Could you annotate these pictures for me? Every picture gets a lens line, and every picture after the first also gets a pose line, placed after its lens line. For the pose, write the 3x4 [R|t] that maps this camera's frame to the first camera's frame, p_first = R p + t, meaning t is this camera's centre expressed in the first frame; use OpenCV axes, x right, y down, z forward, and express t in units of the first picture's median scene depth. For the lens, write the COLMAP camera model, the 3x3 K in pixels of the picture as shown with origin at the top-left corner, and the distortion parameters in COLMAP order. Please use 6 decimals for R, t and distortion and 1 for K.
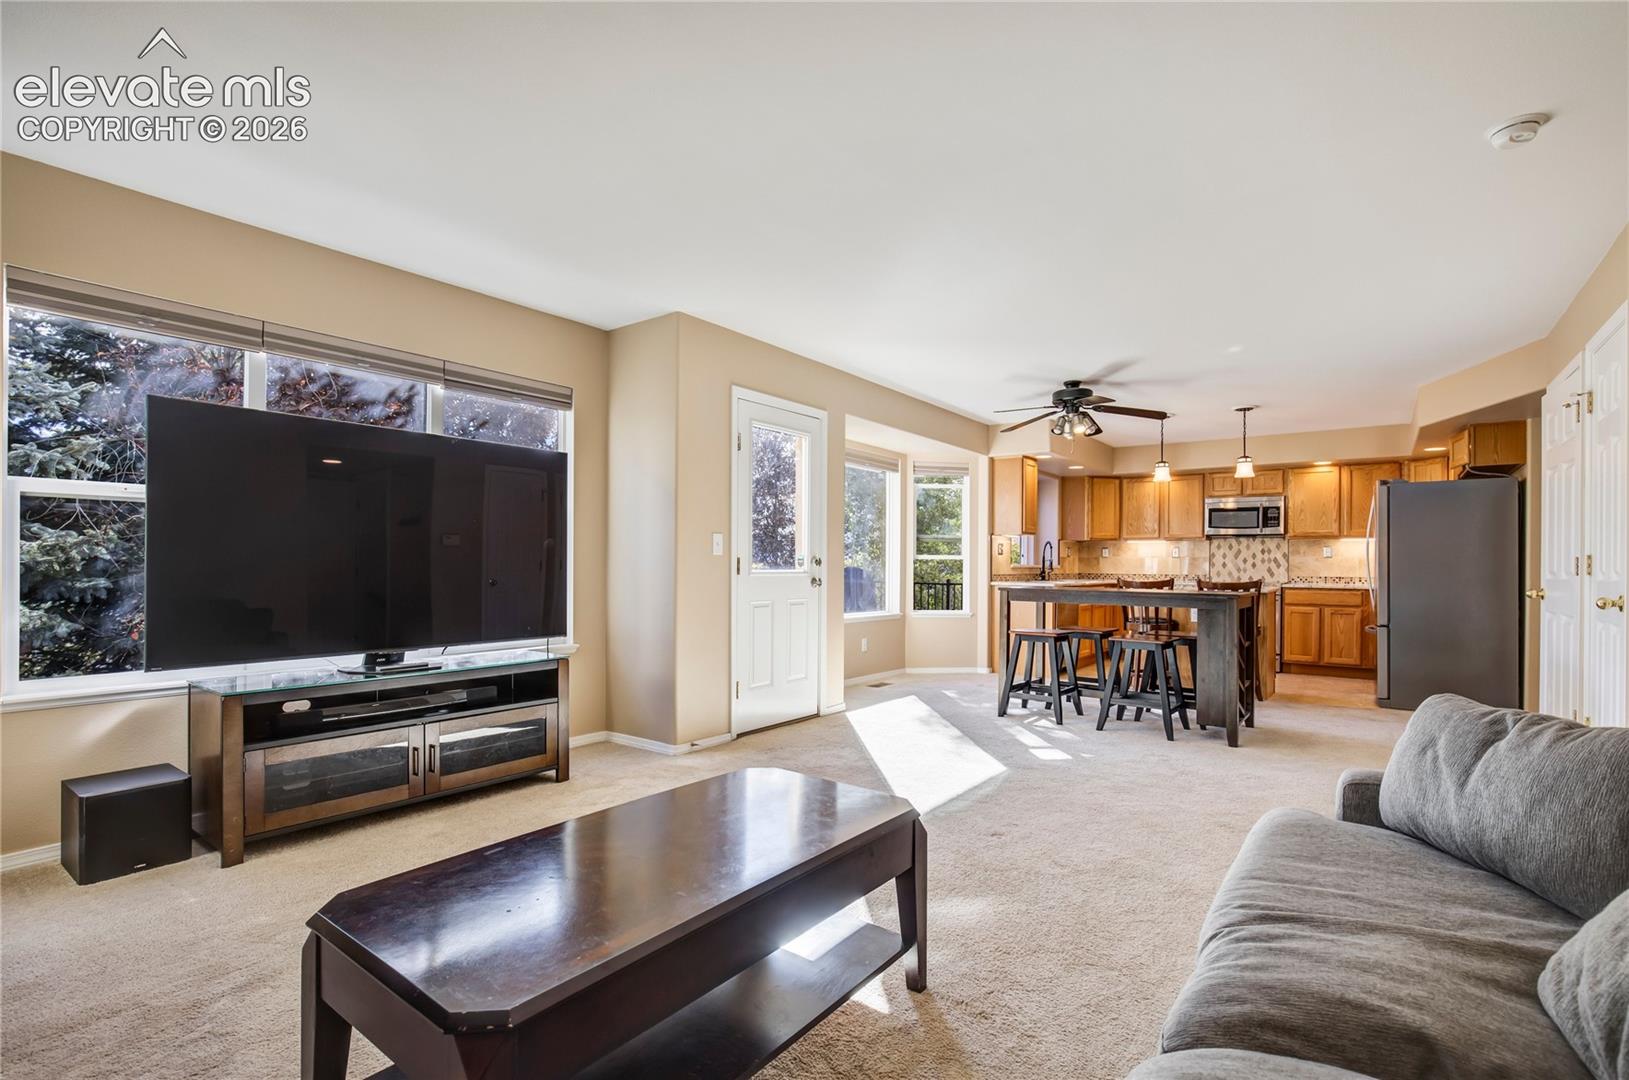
lens RADIAL K [[748.1, 0, 827.9], [0, 748.1, 560.4], [0, 0, 1]] dist [-0.010092, 0.001298]
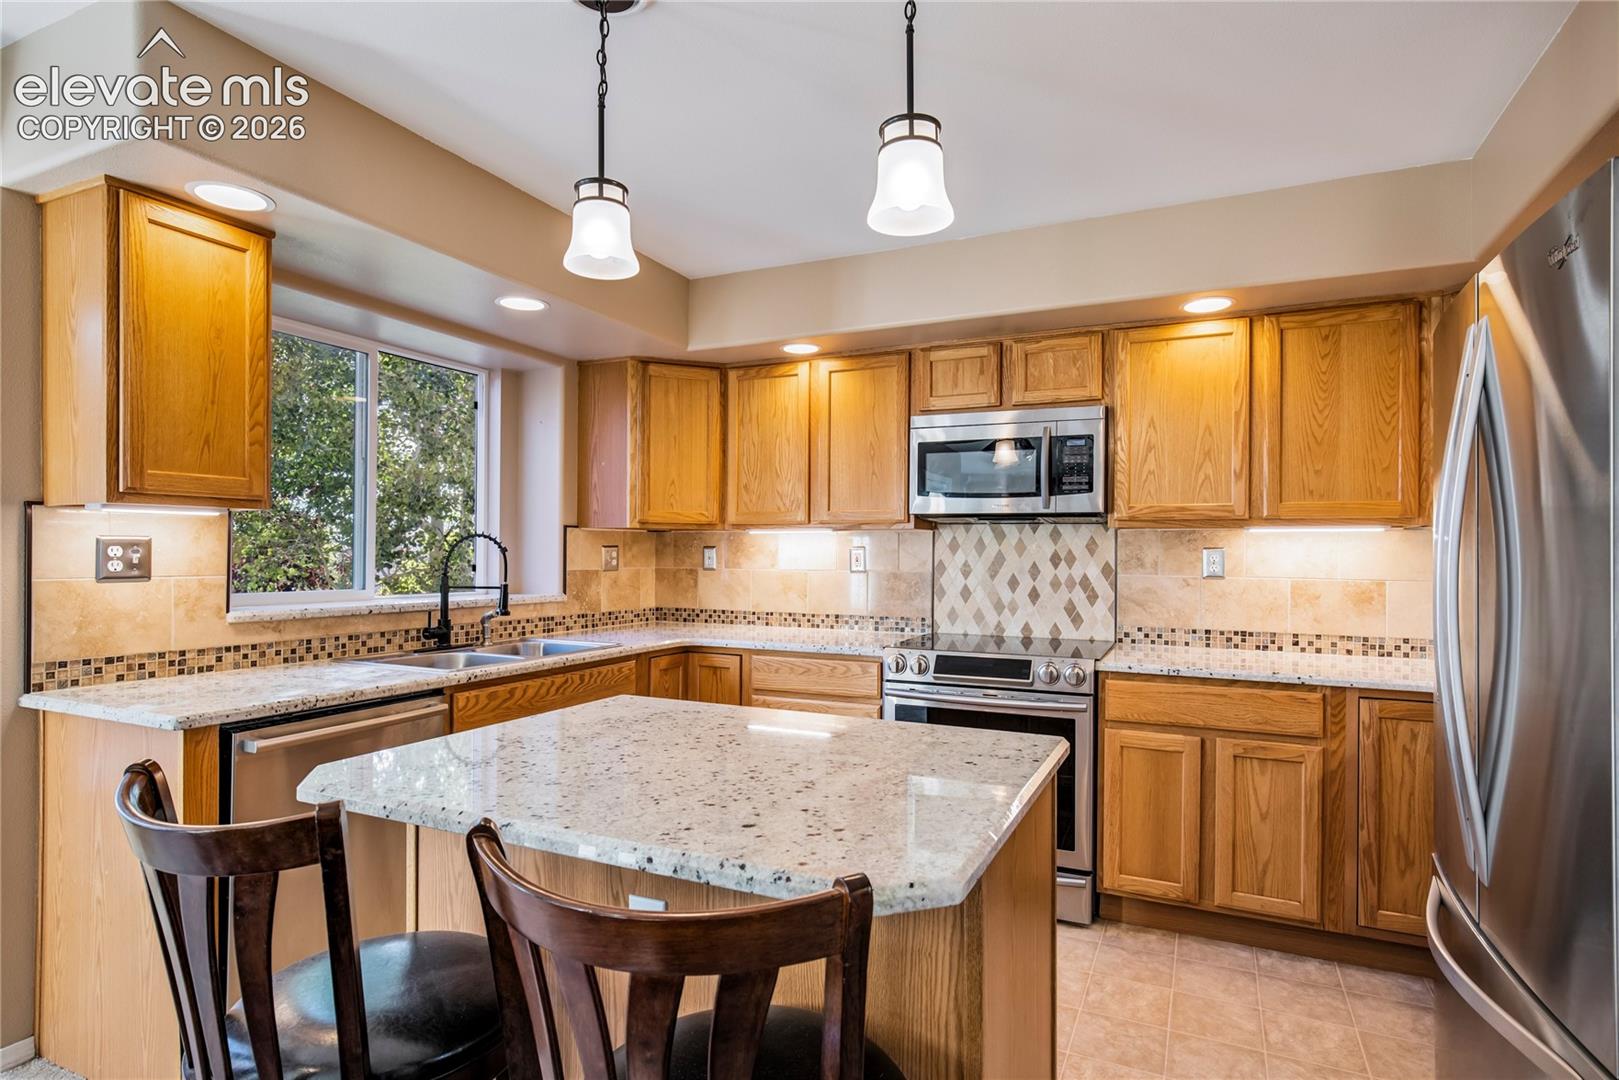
lens RADIAL K [[846.0, 0, 812.2], [0, 846.0, 548.9], [0, 0, 1]] dist [0.002713, 0.001124]
pose [[0.980159, -0.000464, 0.198210, 0.385990], [0.000343, 1.000000, 0.000642, -0.018107], [-0.198211, -0.000561, 0.980159, 0.616910]]
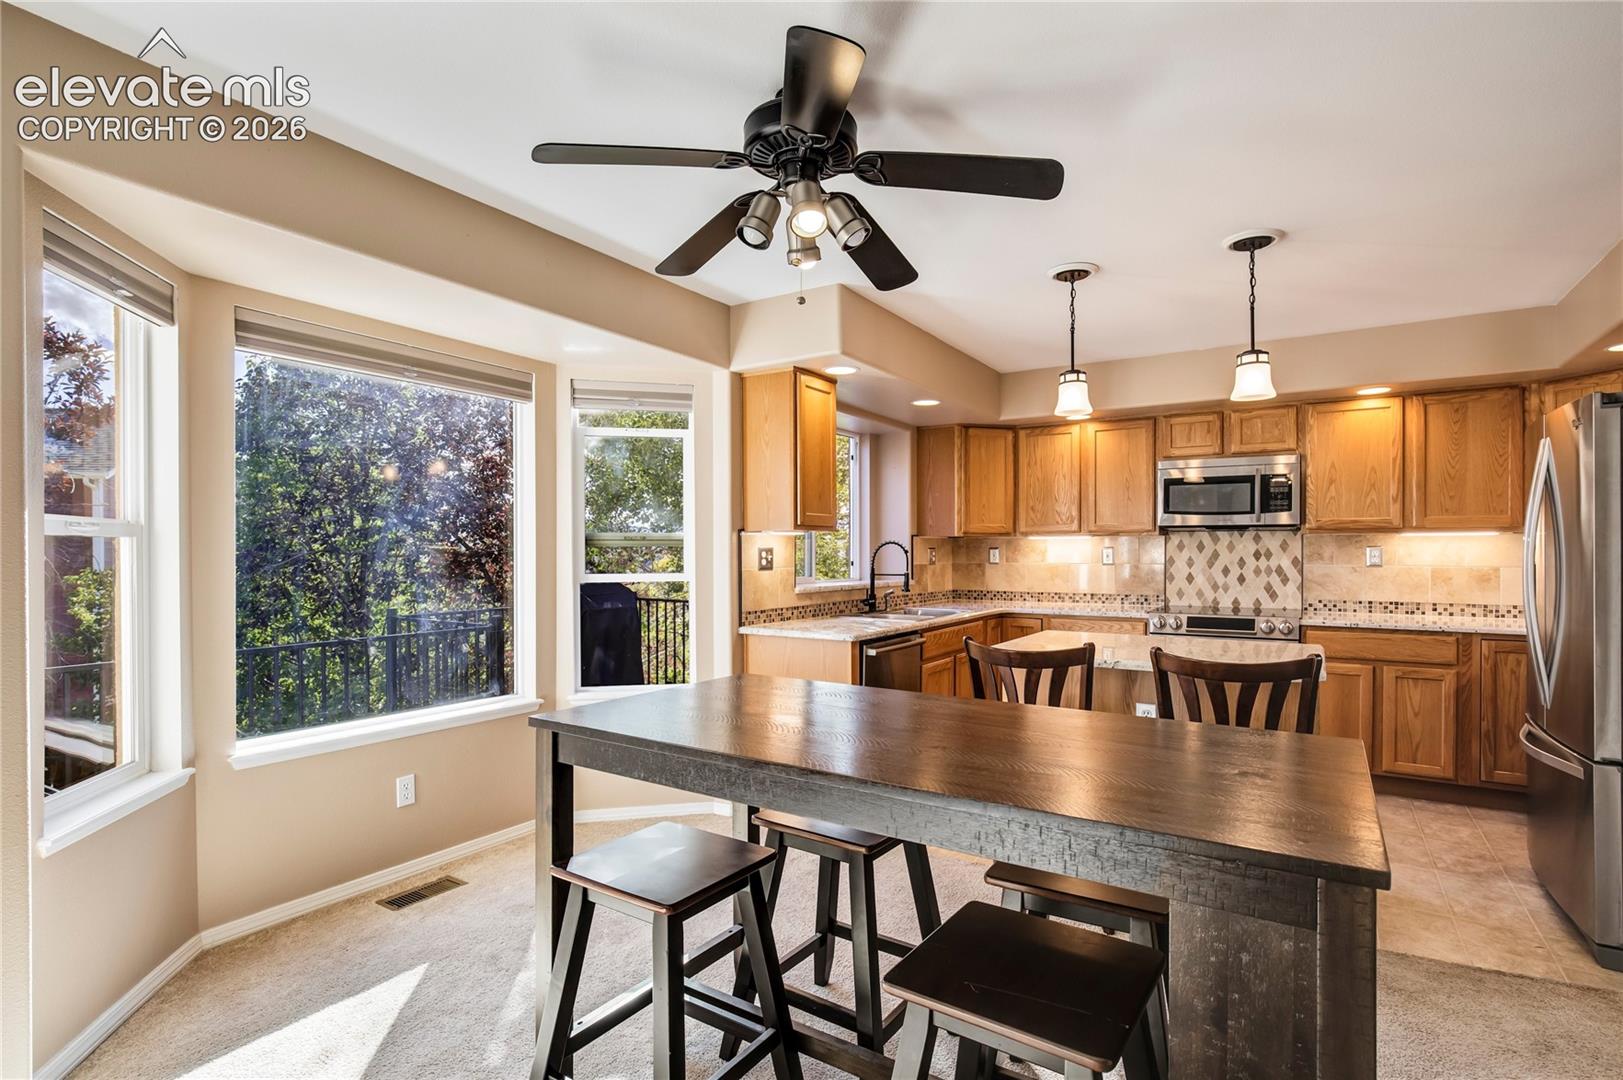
lens RADIAL K [[789.5, 0, 820.8], [0, 789.5, 552.8], [0, 0, 1]] dist [-0.003184, 0.001675]
pose [[0.996960, -0.009821, 0.077288, 0.212899], [0.009257, 0.999928, 0.007660, -0.021688], [-0.077358, -0.006922, 0.996979, 0.440953]]
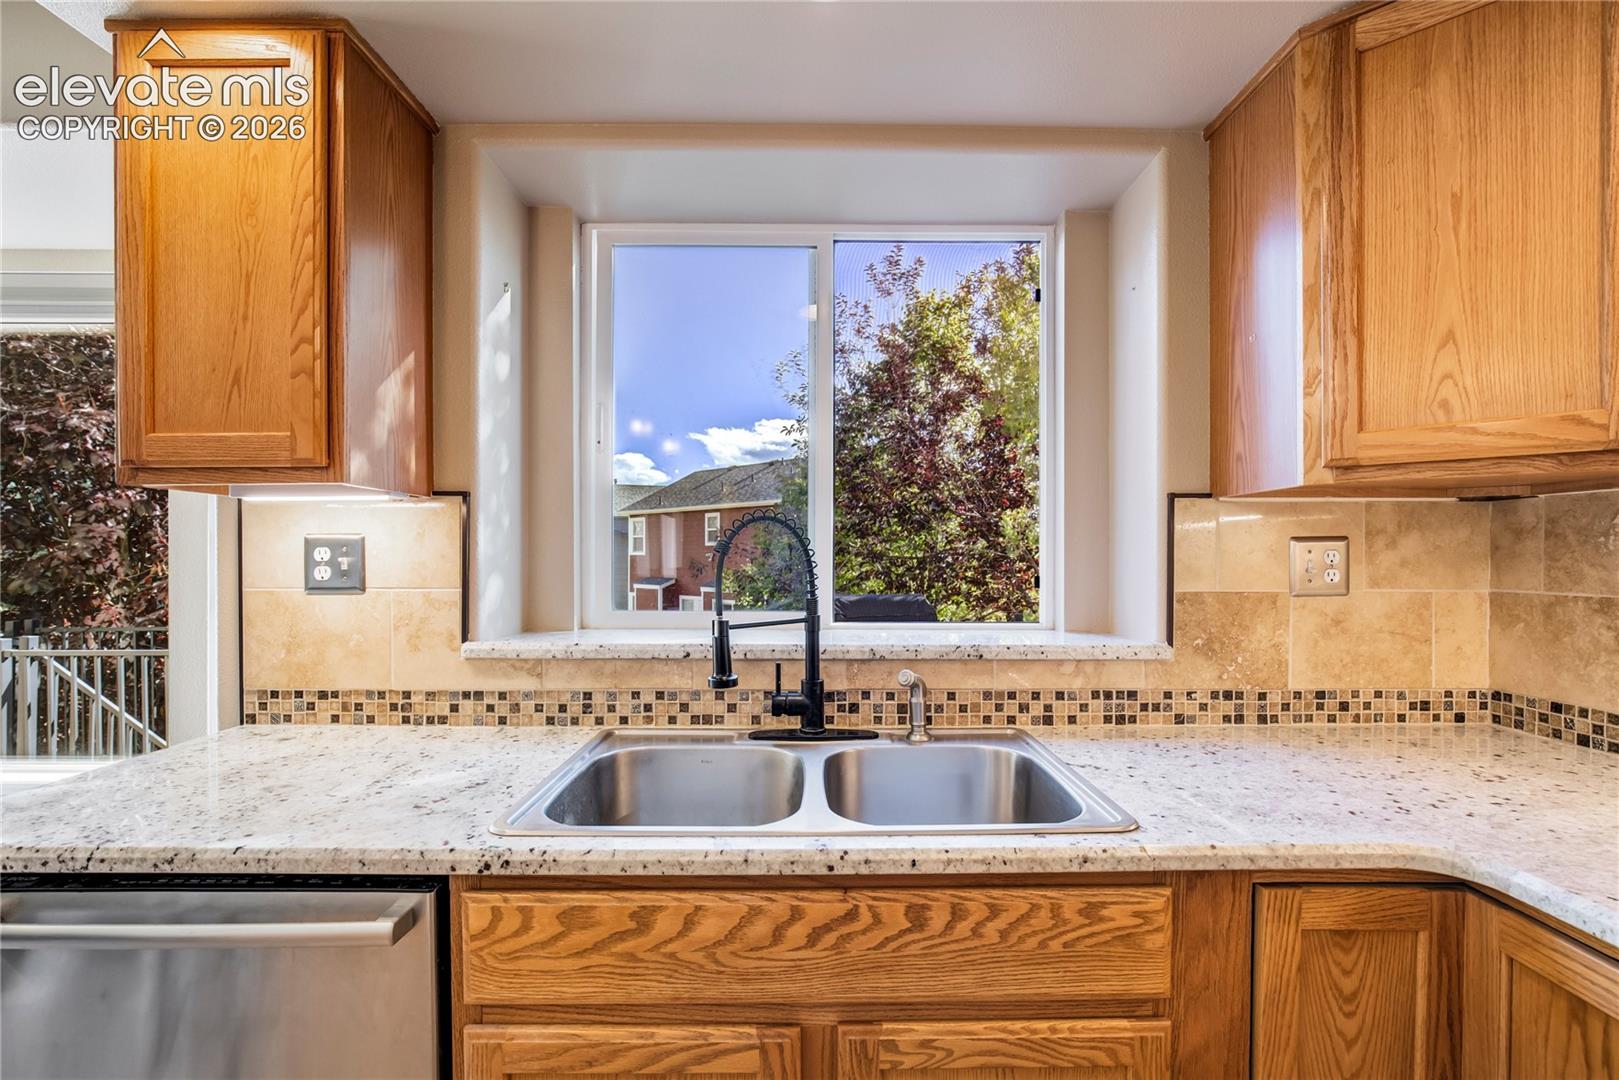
lens RADIAL K [[743.5, 0, 805.8], [0, 743.5, 556.3], [0, 0, 1]] dist [-0.010092, 0.001298]
pose [[0.605397, -0.007669, -0.795886, 0.440186], [0.007192, 0.999965, -0.004164, -0.014994], [0.795891, -0.003203, 0.605432, 0.921468]]
